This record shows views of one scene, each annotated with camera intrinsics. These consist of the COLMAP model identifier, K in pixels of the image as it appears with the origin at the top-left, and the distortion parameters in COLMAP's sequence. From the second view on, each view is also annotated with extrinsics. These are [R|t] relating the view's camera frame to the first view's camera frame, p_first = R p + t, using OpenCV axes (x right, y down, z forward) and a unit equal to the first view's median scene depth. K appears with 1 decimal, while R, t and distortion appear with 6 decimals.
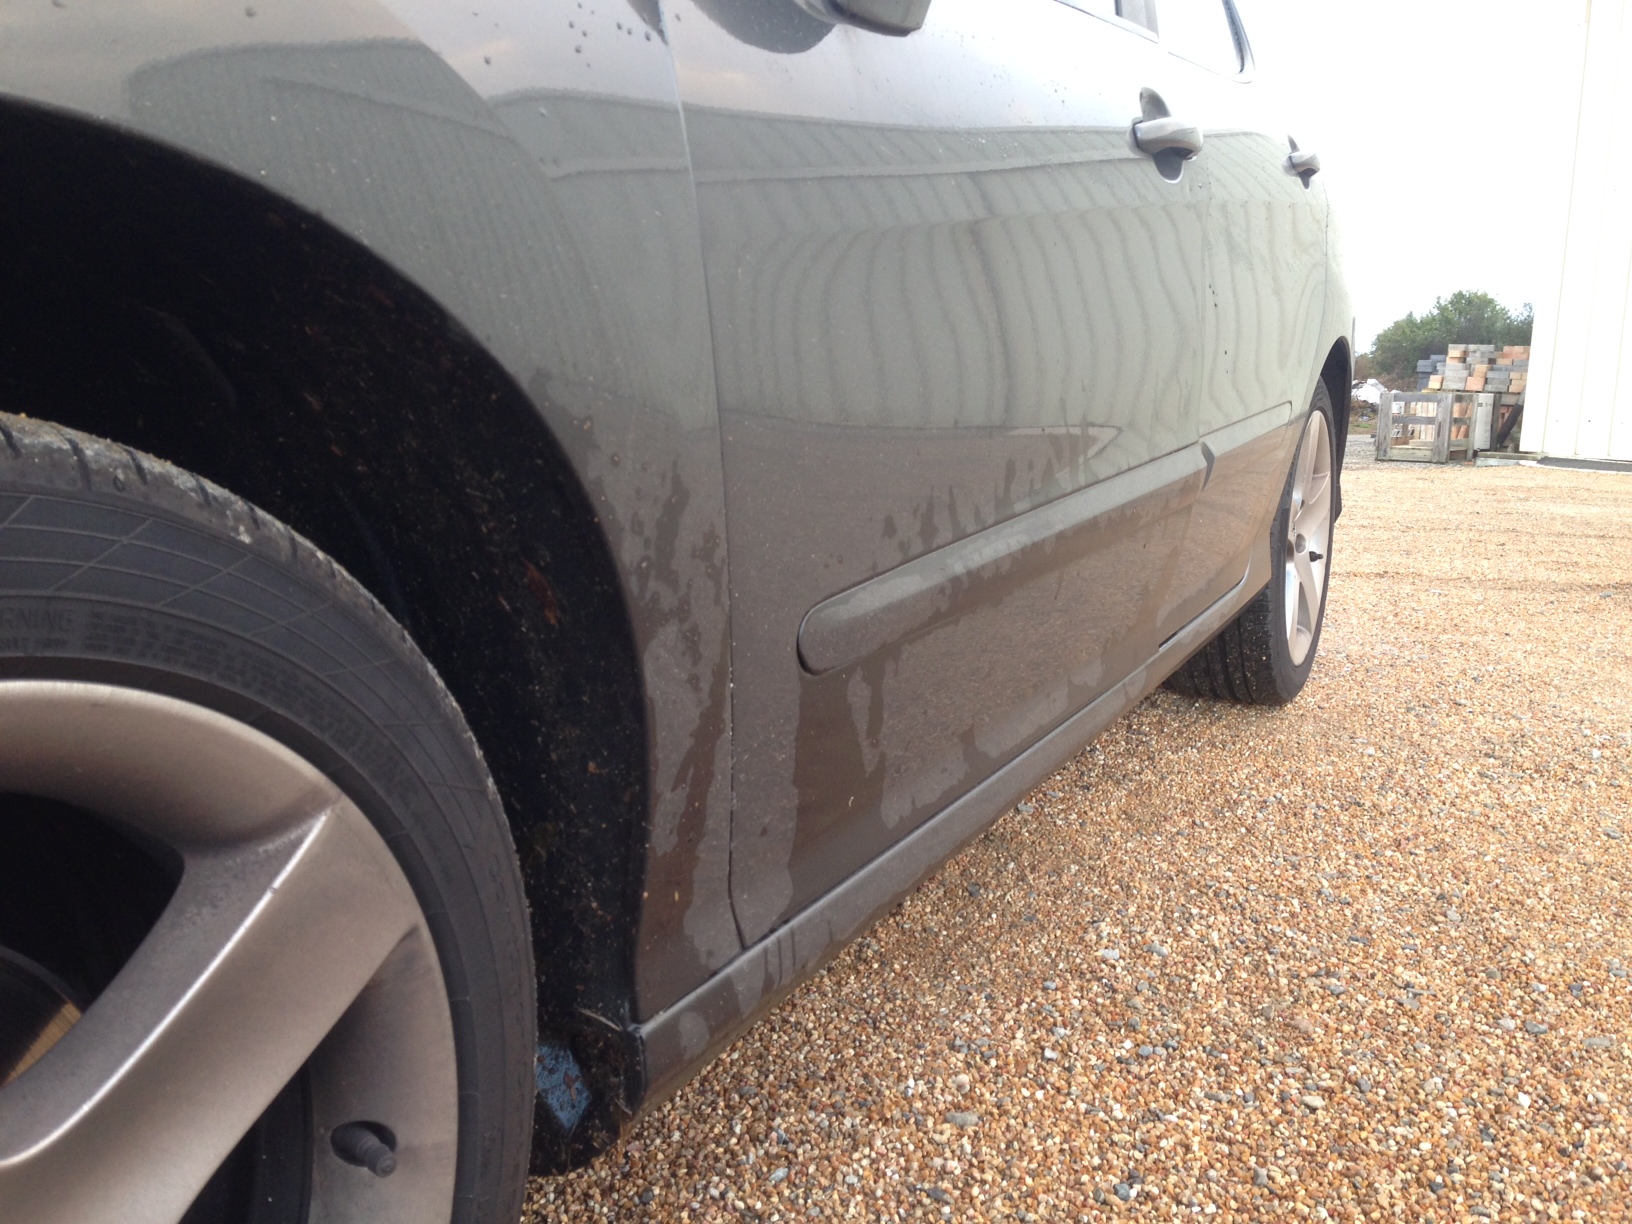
lens RADIAL K [[1399.3, 0, 816.0], [0, 1399.3, 612.0], [0, 0, 1]] dist [0.055512, -0.001360]
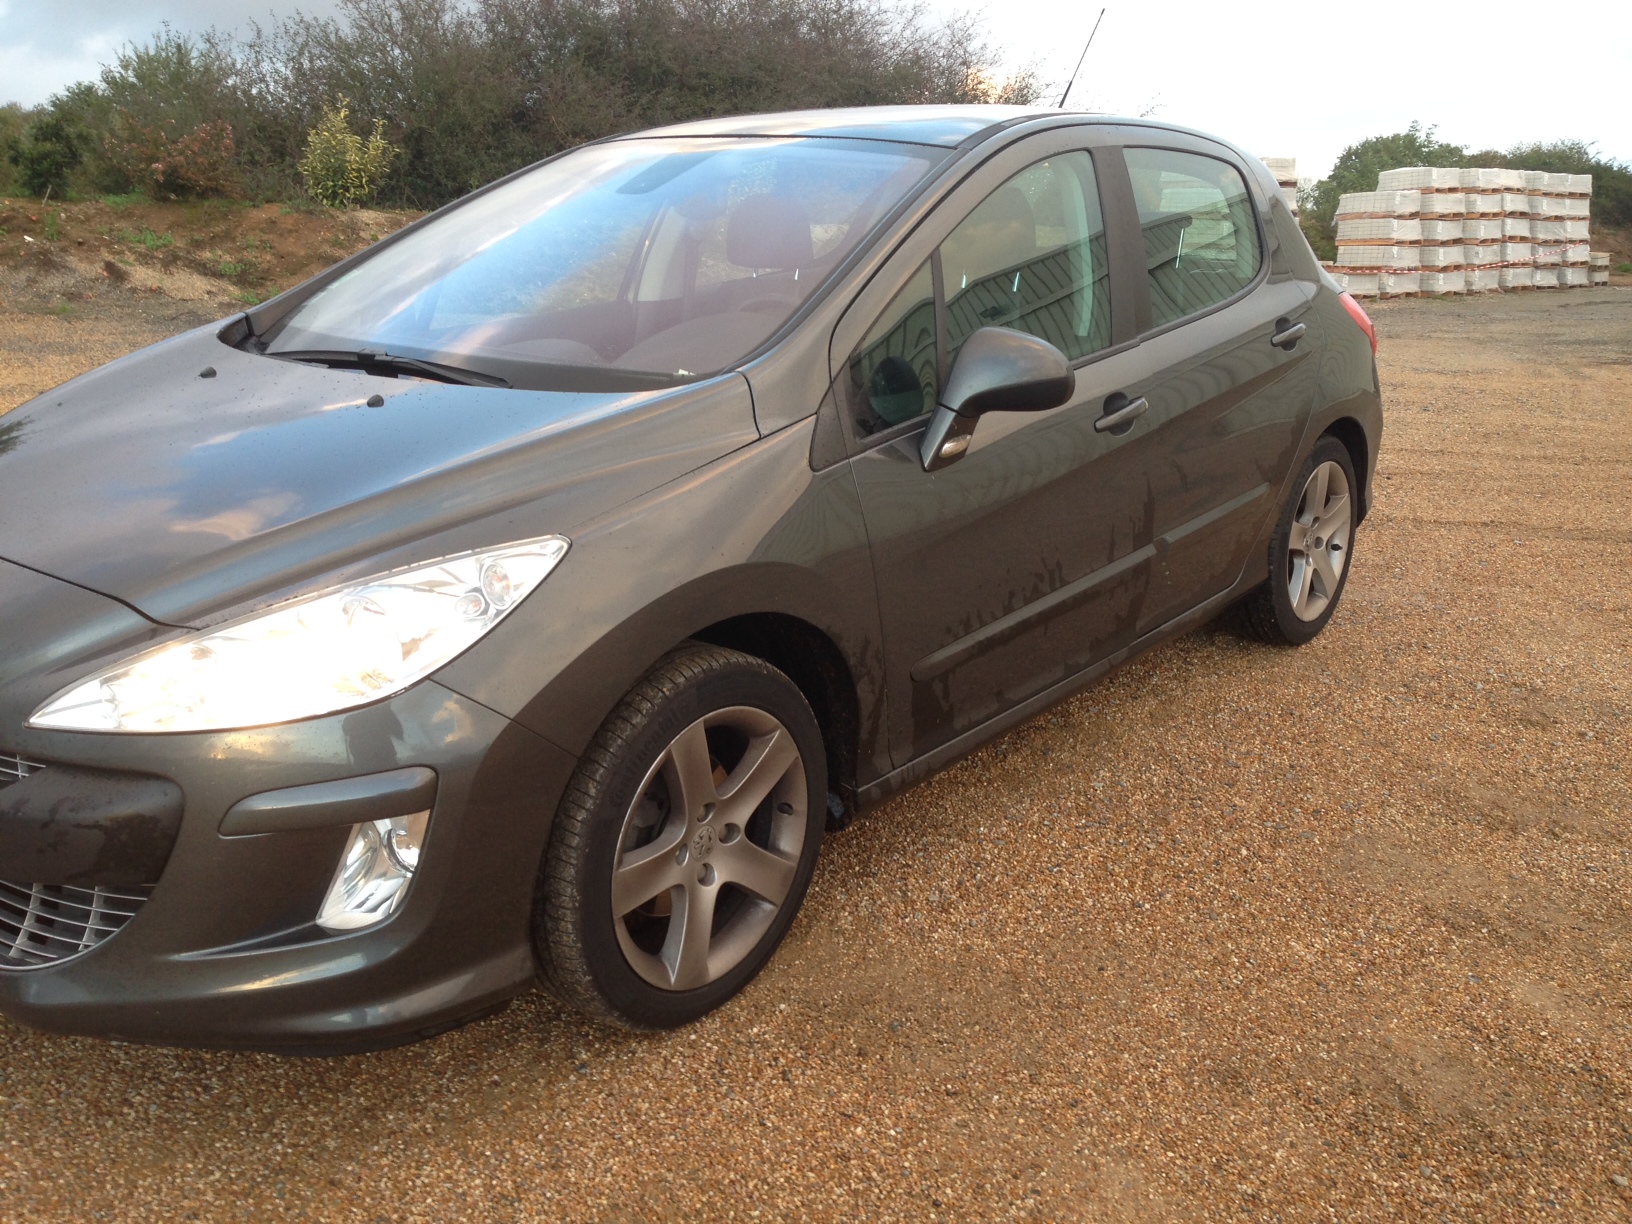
lens RADIAL K [[1574.6, 0, 816.0], [0, 1574.6, 612.0], [0, 0, 1]] dist [-0.000494, -0.000264]
pose [[0.975741, 0.033204, -0.216395, 0.558724], [-0.006089, 0.992165, 0.124783, -0.575363], [0.218843, -0.120438, 0.968299, -2.533192]]
